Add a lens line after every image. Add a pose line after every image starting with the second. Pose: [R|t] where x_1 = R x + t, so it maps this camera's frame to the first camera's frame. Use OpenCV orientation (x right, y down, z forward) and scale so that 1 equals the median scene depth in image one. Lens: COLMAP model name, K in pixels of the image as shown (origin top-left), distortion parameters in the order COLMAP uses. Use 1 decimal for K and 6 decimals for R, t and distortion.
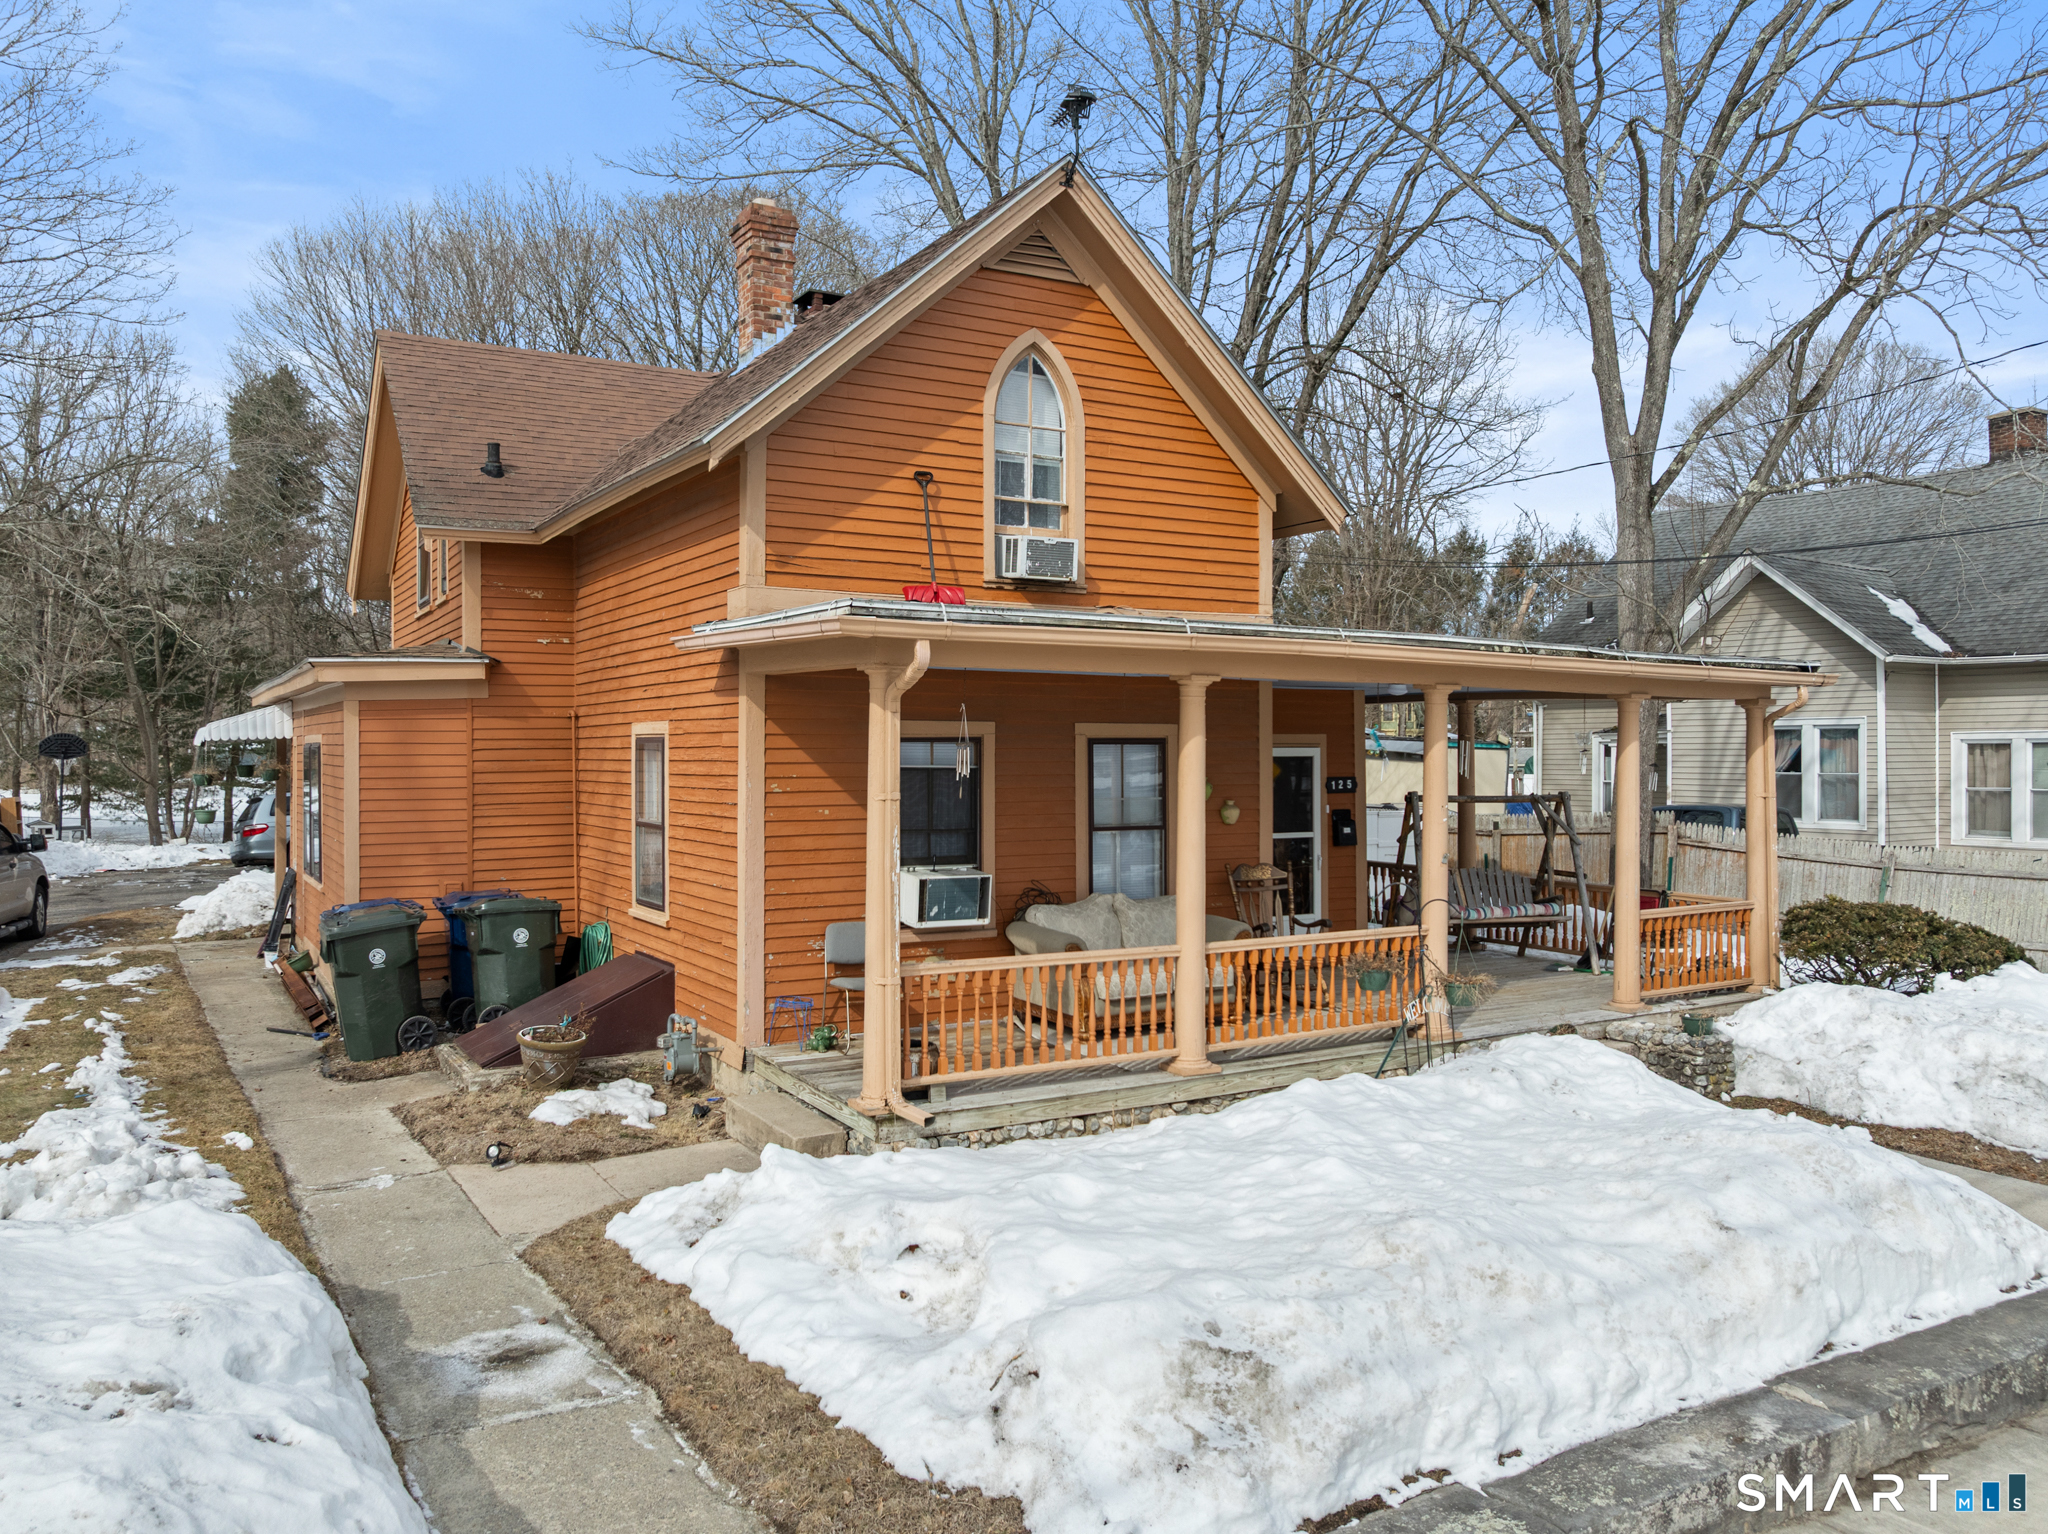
lens RADIAL K [[1515.5, 0, 1030.0], [0, 1515.5, 759.2], [0, 0, 1]] dist [-0.039888, 0.006143]
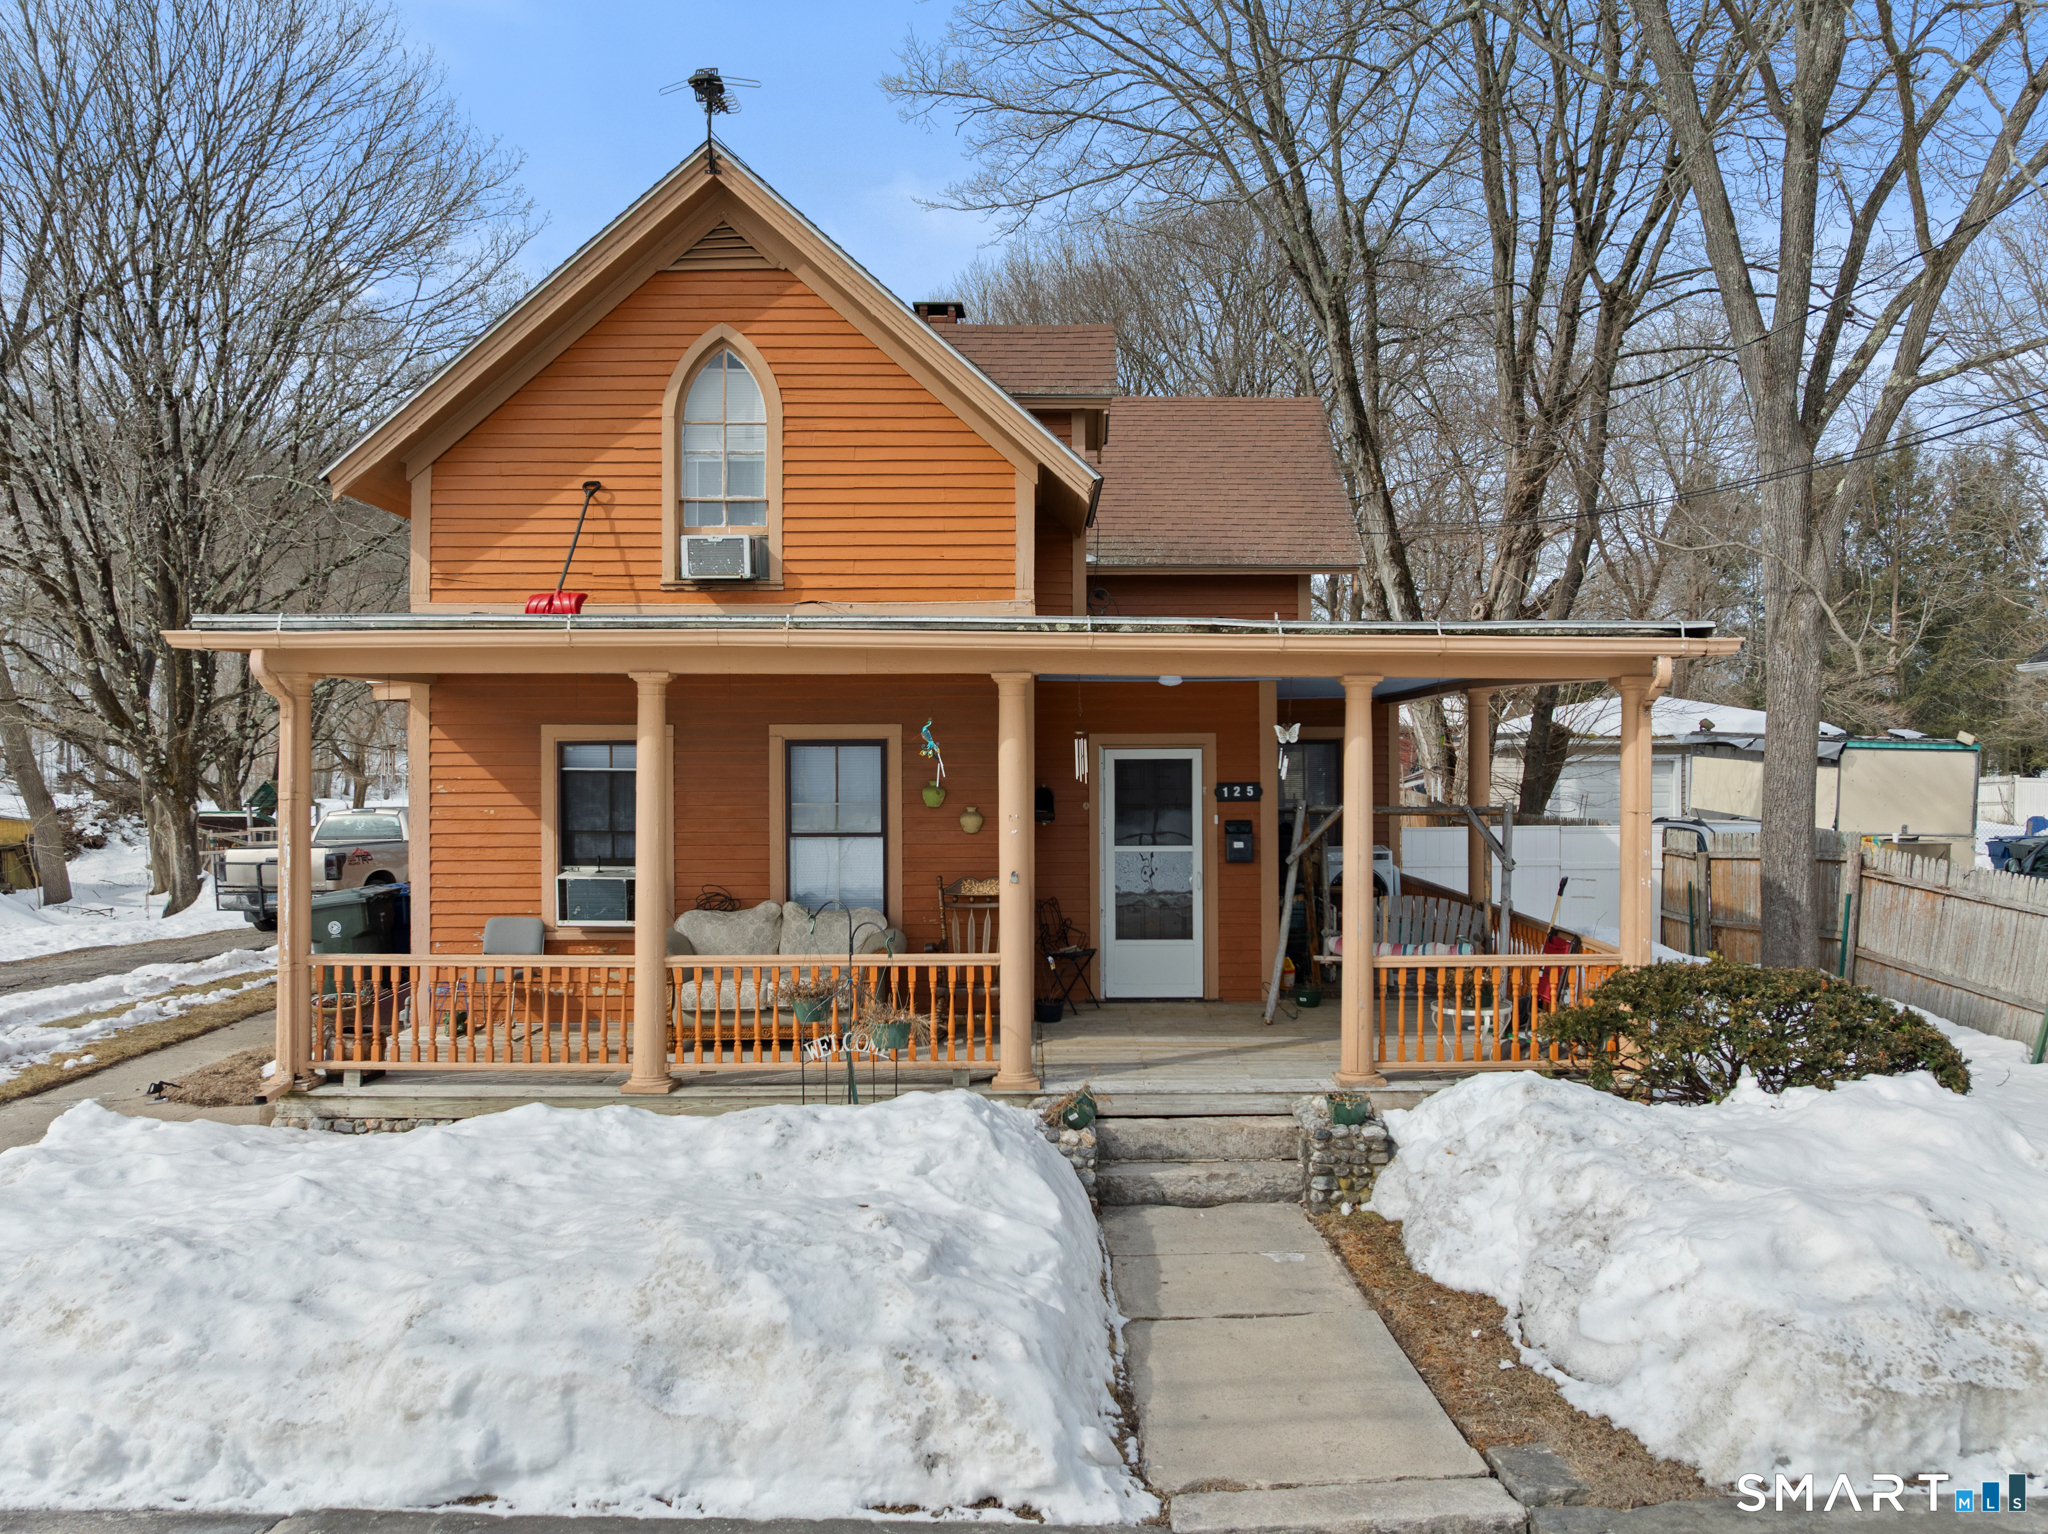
lens RADIAL K [[1490.5, 0, 1063.4], [0, 1490.5, 777.4], [0, 0, 1]] dist [-0.039303, 0.003238]
pose [[0.870699, 0.002762, -0.491808, 0.660835], [0.000659, 0.999977, 0.006782, 0.003599], [0.491815, -0.006230, 0.870677, 0.265882]]
